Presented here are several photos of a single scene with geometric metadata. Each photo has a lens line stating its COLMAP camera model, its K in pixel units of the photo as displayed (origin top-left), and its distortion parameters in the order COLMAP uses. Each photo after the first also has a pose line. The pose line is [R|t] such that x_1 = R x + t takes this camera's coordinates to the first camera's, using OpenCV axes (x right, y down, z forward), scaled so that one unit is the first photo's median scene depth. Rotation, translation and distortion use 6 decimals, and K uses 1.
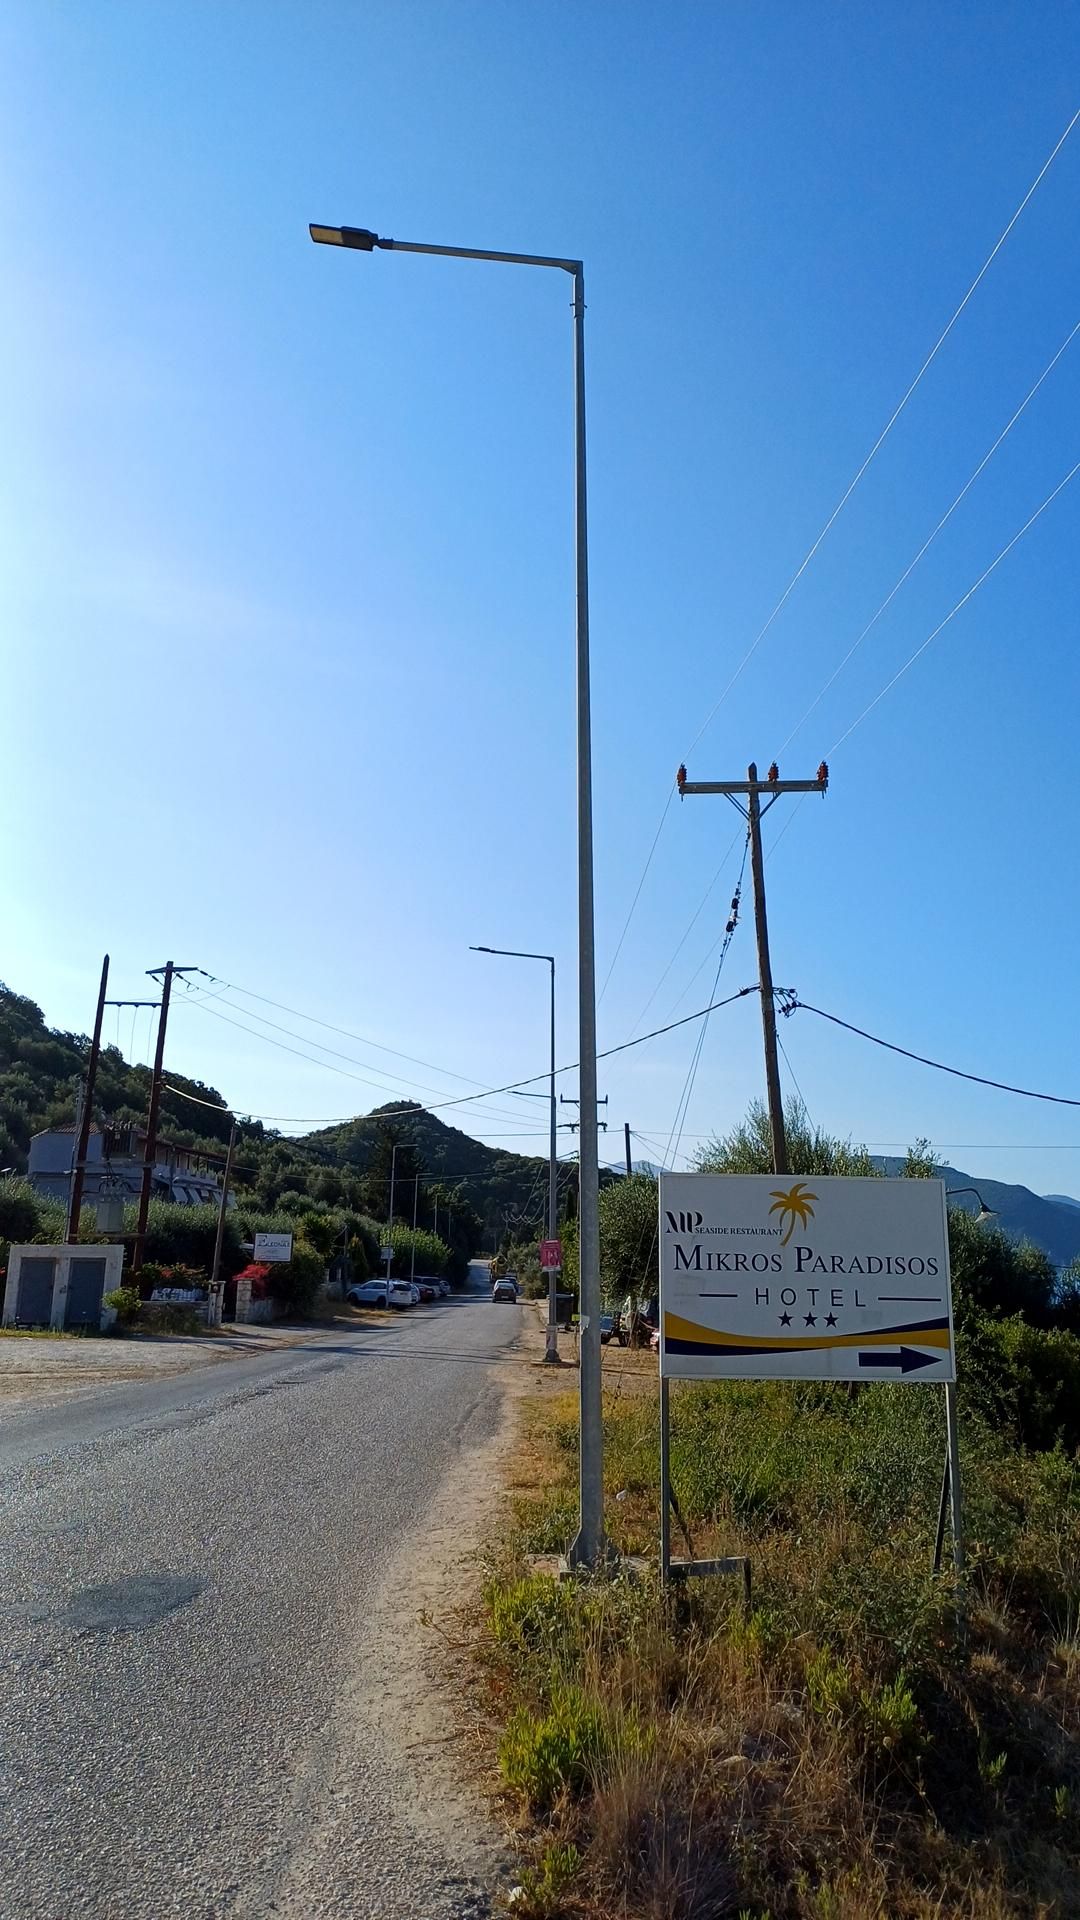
lens RADIAL K [[1361.5, 0, 567.9], [0, 1361.5, 926.0], [0, 0, 1]] dist [0.172388, -0.375656]
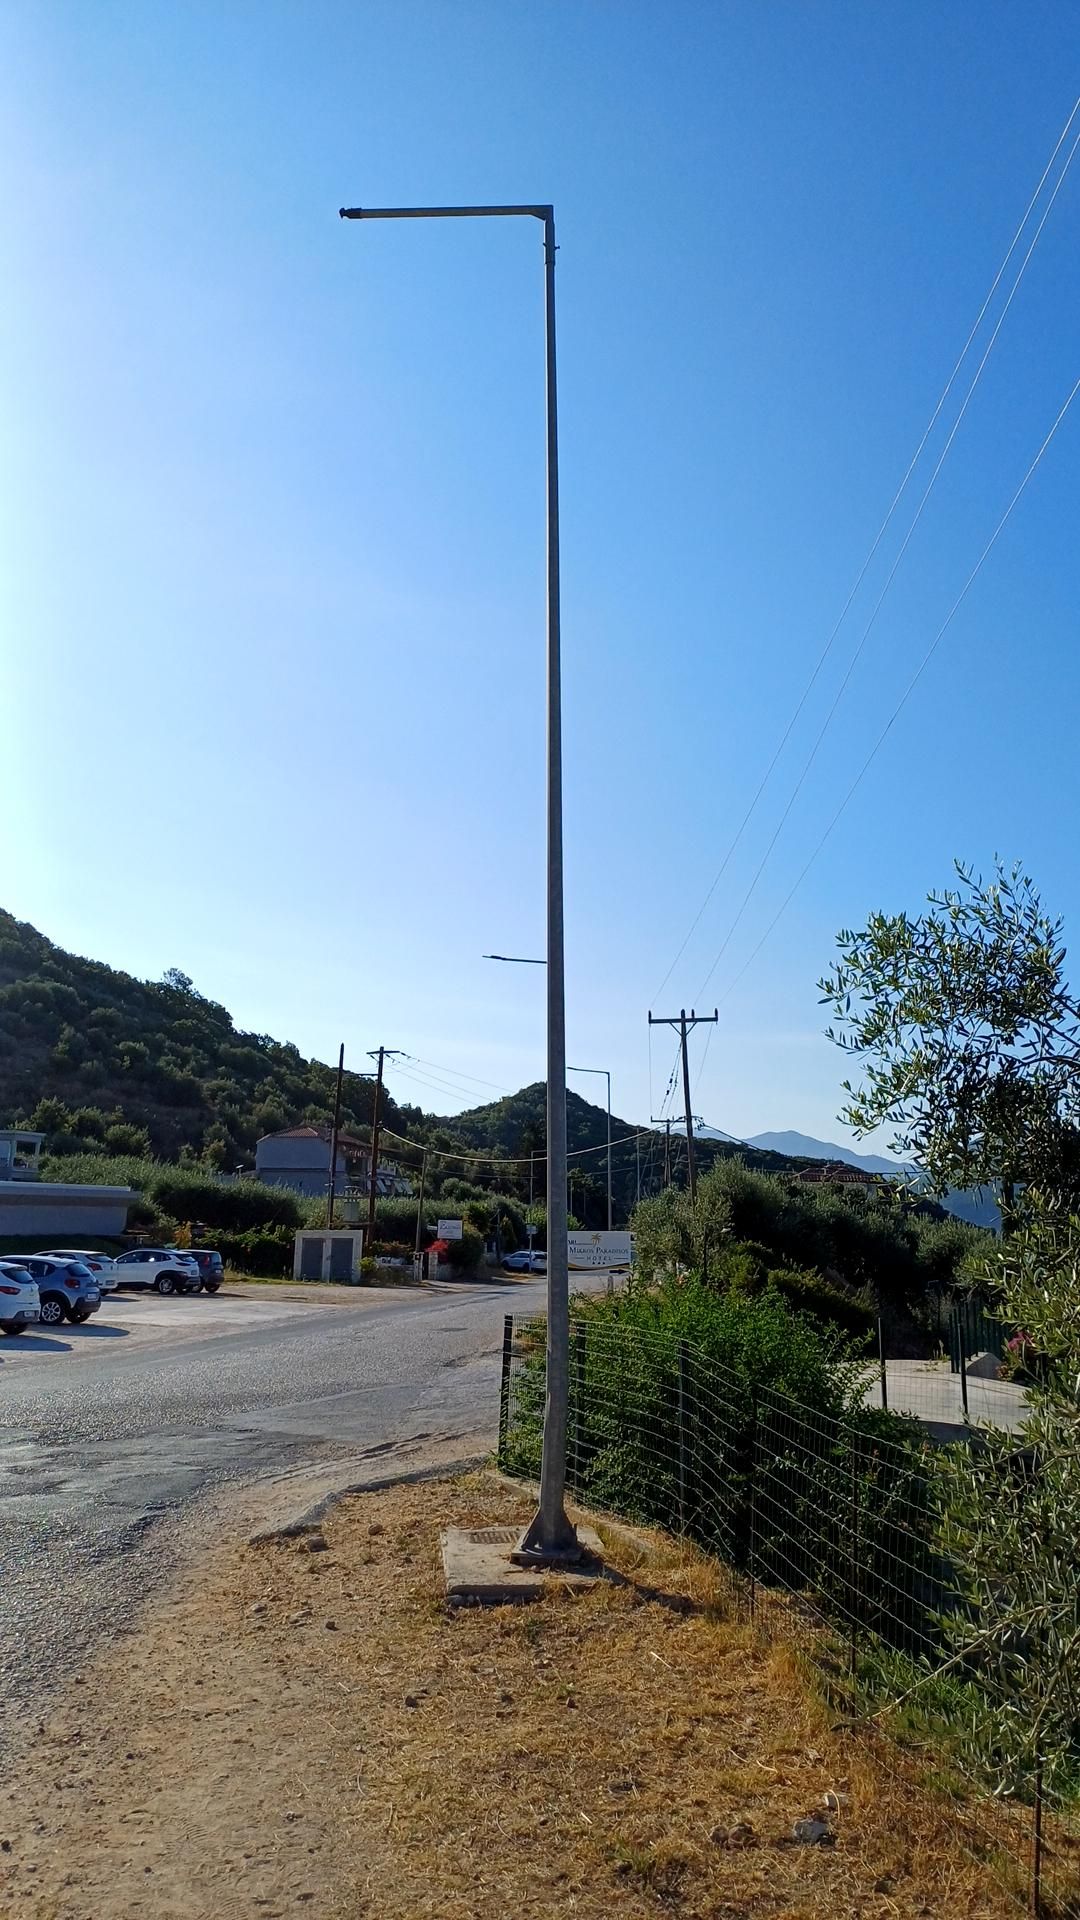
lens RADIAL K [[1361.5, 0, 567.9], [0, 1361.5, 926.0], [0, 0, 1]] dist [0.172388, -0.375656]
pose [[0.994360, -0.025305, -0.102994, 0.065971], [0.027366, 0.999452, 0.018644, -0.107369], [0.102466, -0.021357, 0.994507, -0.410011]]
